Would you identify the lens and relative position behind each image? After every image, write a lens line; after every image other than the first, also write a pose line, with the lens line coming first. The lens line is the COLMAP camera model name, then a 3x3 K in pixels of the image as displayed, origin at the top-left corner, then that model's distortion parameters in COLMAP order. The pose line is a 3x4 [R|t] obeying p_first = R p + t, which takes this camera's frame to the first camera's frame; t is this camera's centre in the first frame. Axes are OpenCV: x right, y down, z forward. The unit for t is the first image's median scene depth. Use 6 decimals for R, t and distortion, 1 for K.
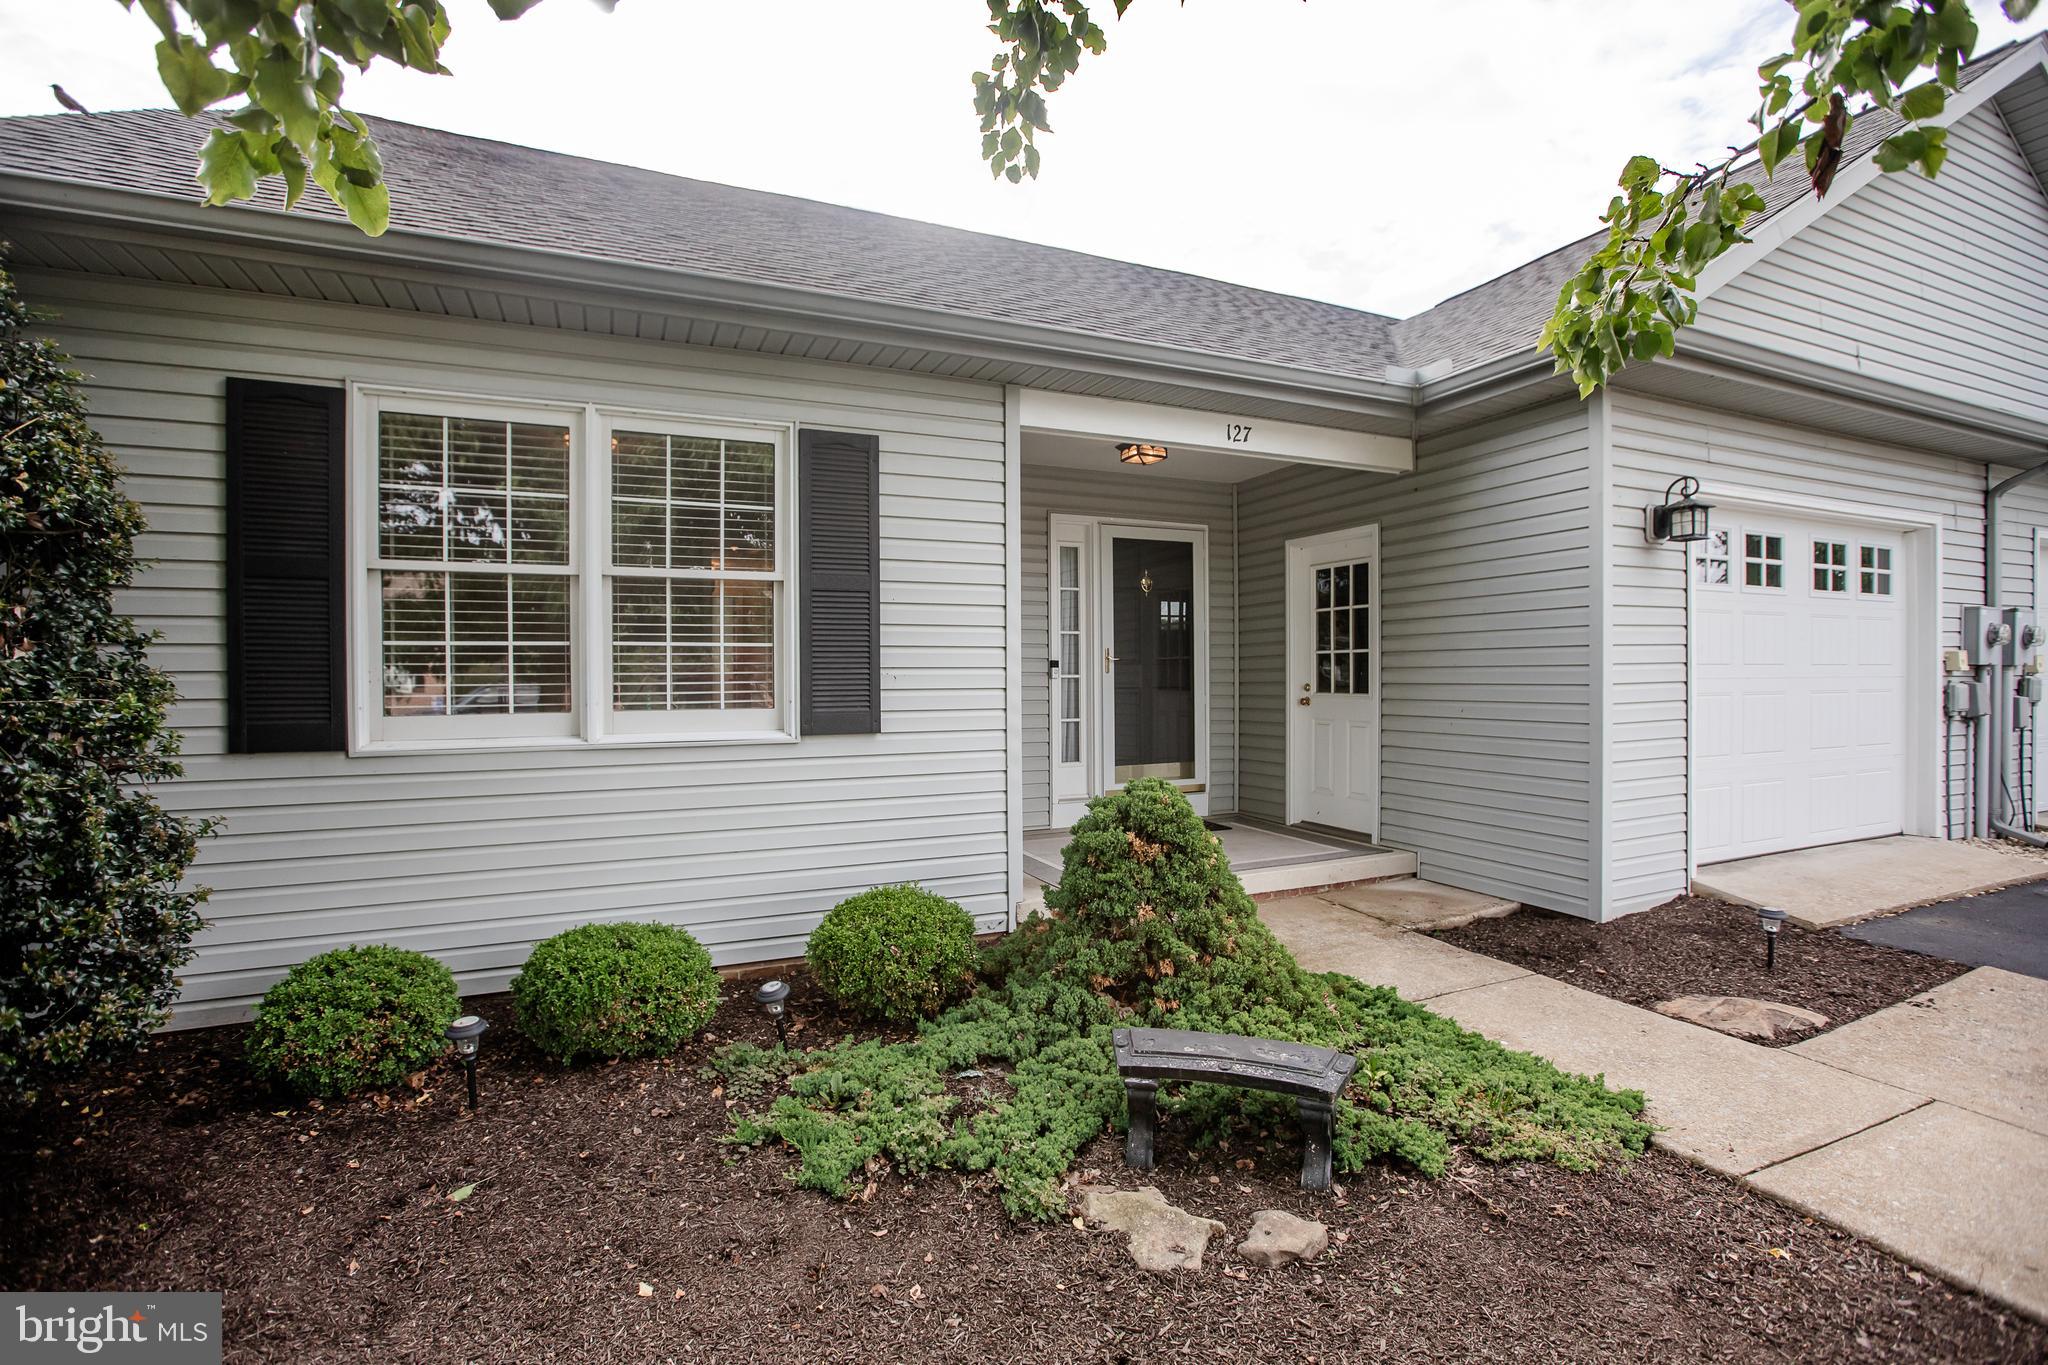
lens RADIAL K [[935.2, 0, 1020.4], [0, 935.2, 685.0], [0, 0, 1]] dist [-0.056448, 0.021795]
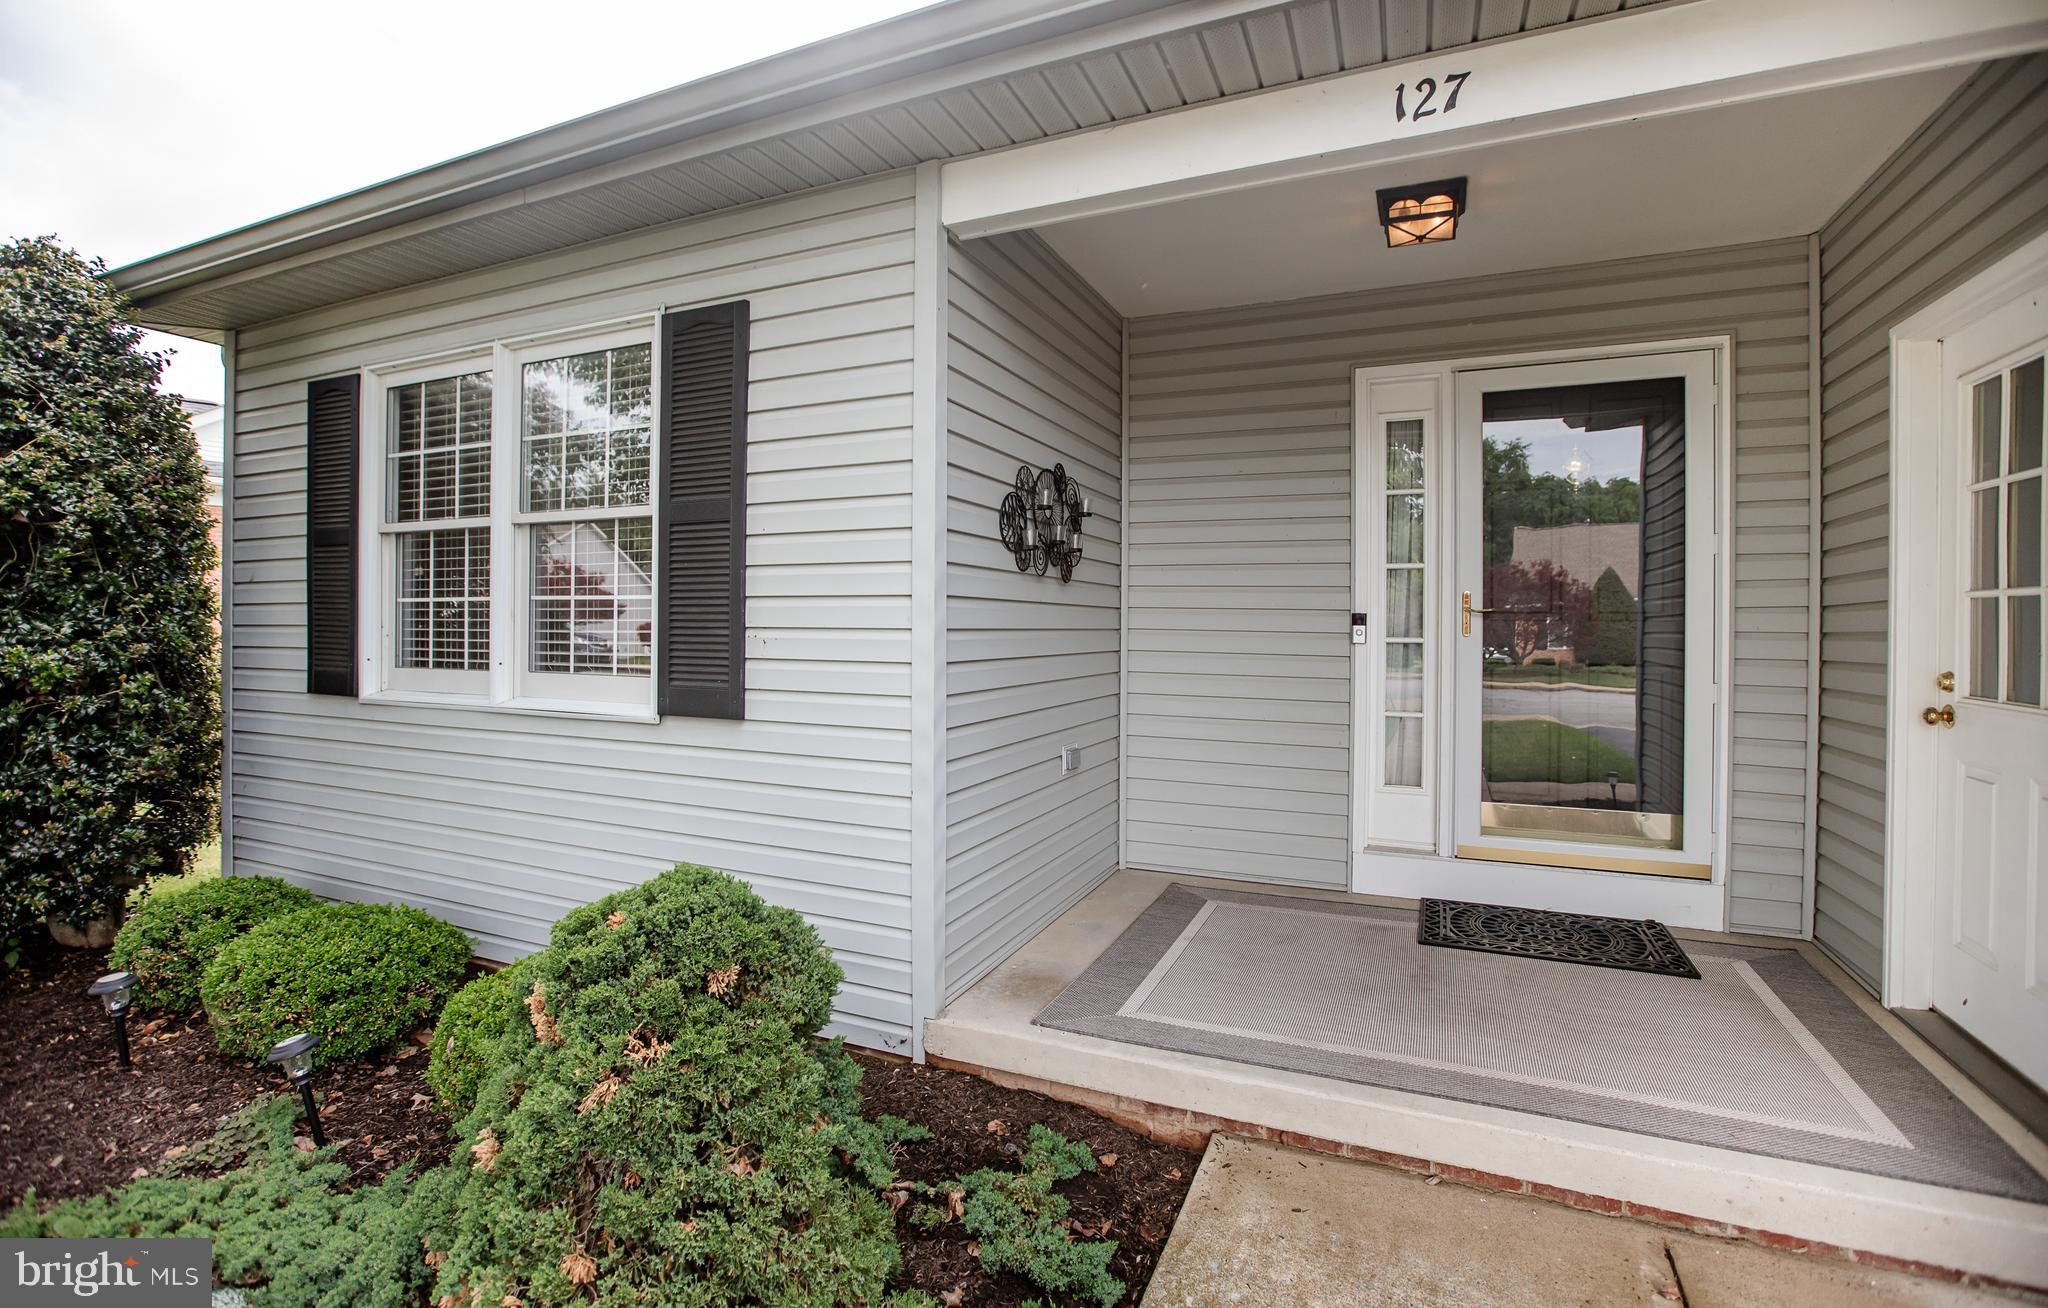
lens RADIAL K [[918.8, 0, 1025.0], [0, 918.8, 621.5], [0, 0, 1]] dist [-0.030665, 0.000343]
pose [[0.671653, 0.009929, -0.740800, 0.425227], [-0.015771, 0.999875, -0.000897, -0.021939], [0.740698, 0.012285, 0.671725, 0.580656]]
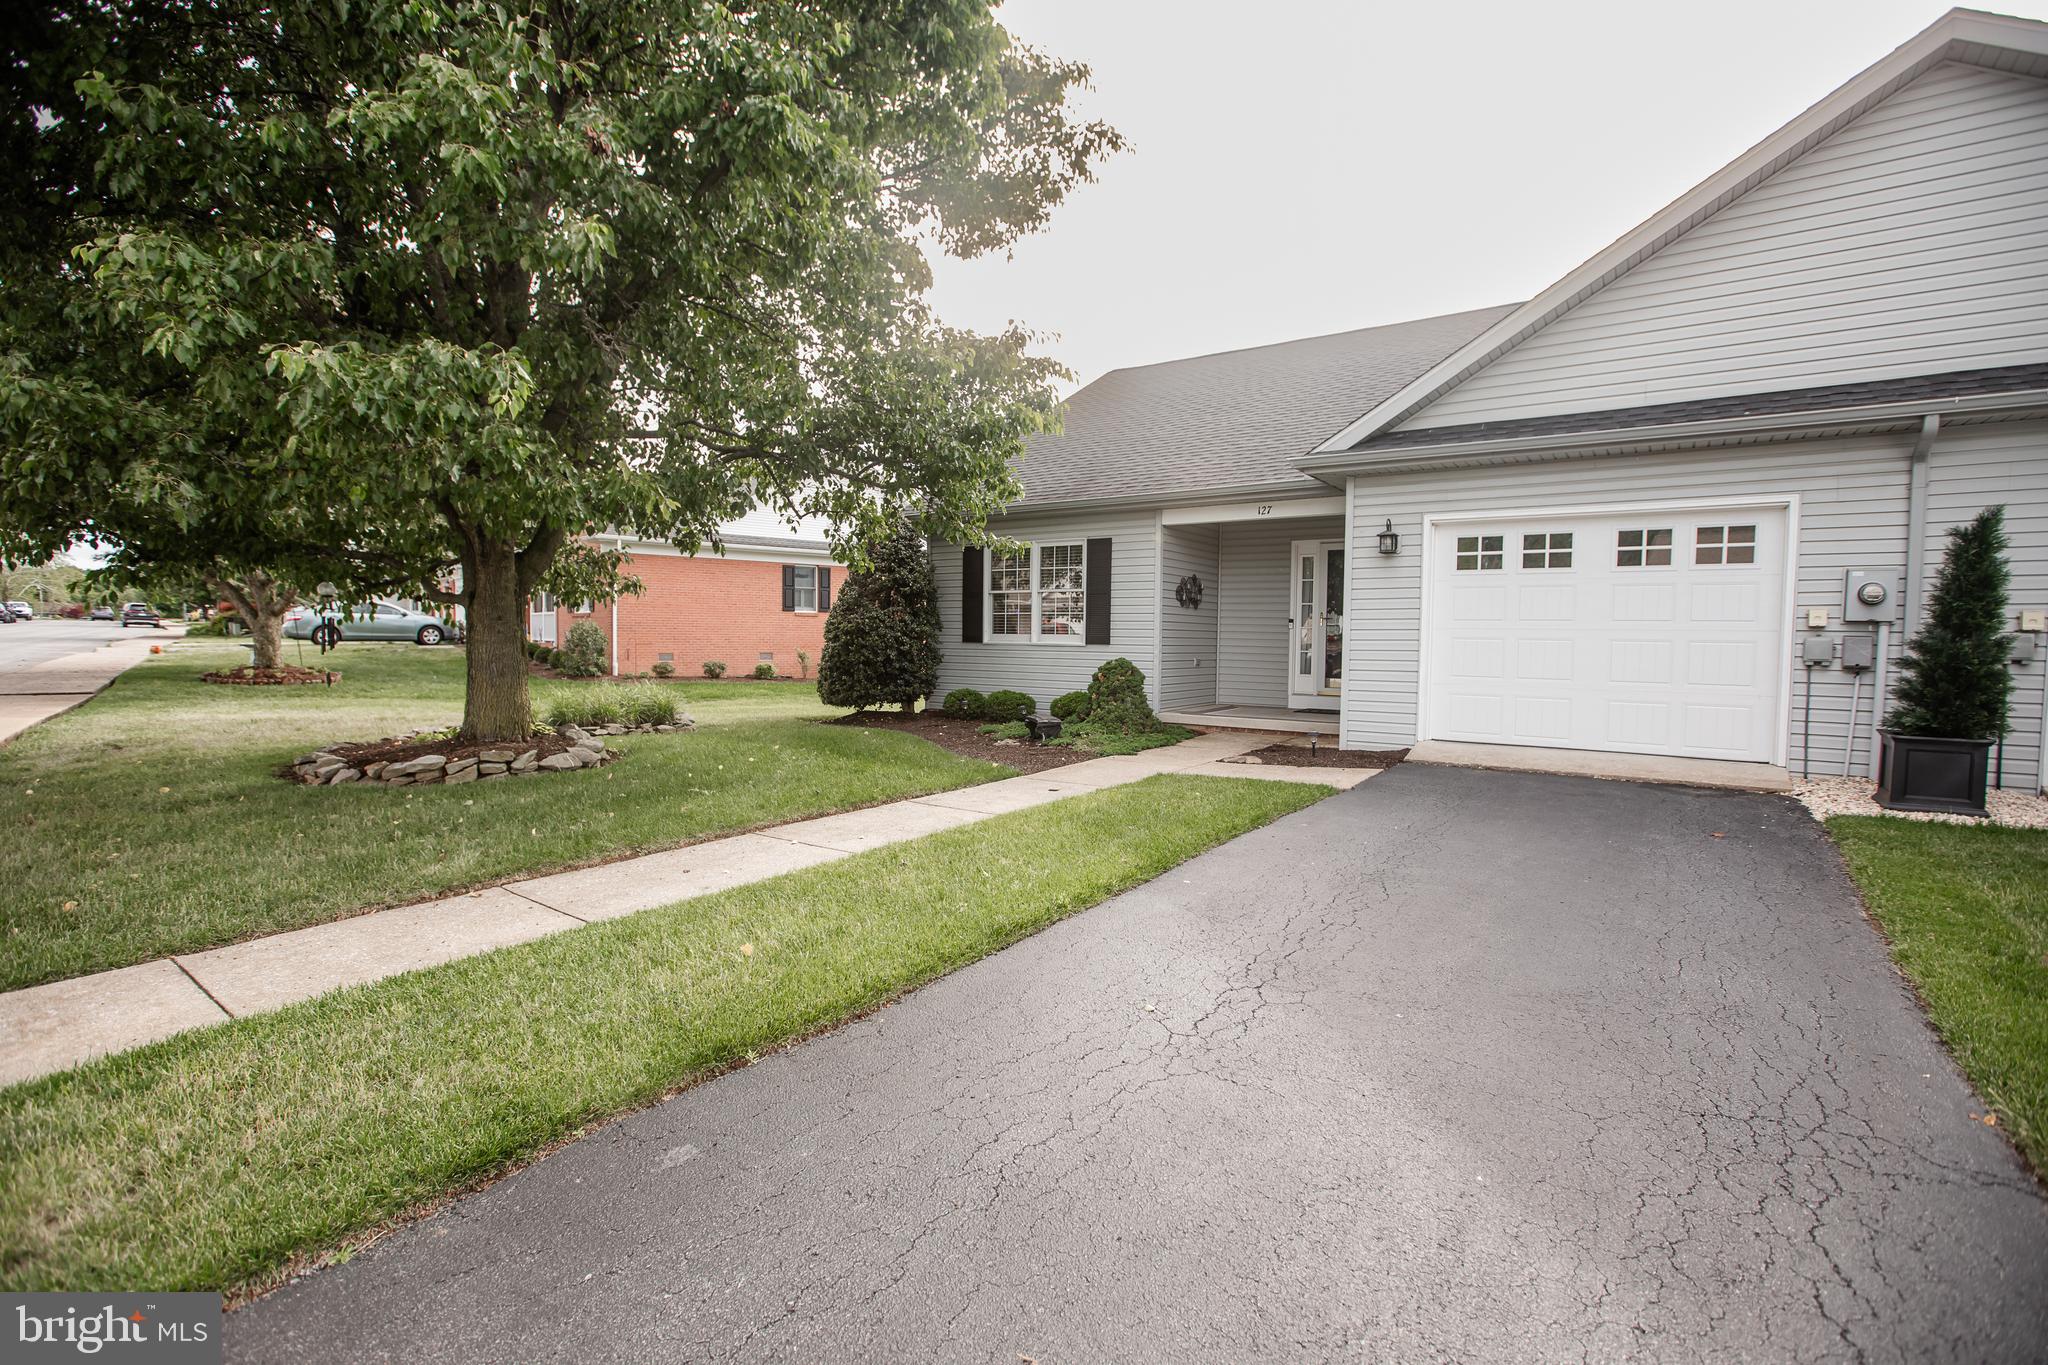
lens RADIAL K [[935.2, 0, 1020.4], [0, 935.2, 685.0], [0, 0, 1]] dist [-0.056448, 0.021795]
pose [[0.498146, 0.061972, -0.864876, 1.796939], [-0.022580, 0.998032, 0.058507, 0.011805], [0.866799, -0.009616, 0.498565, -0.523472]]
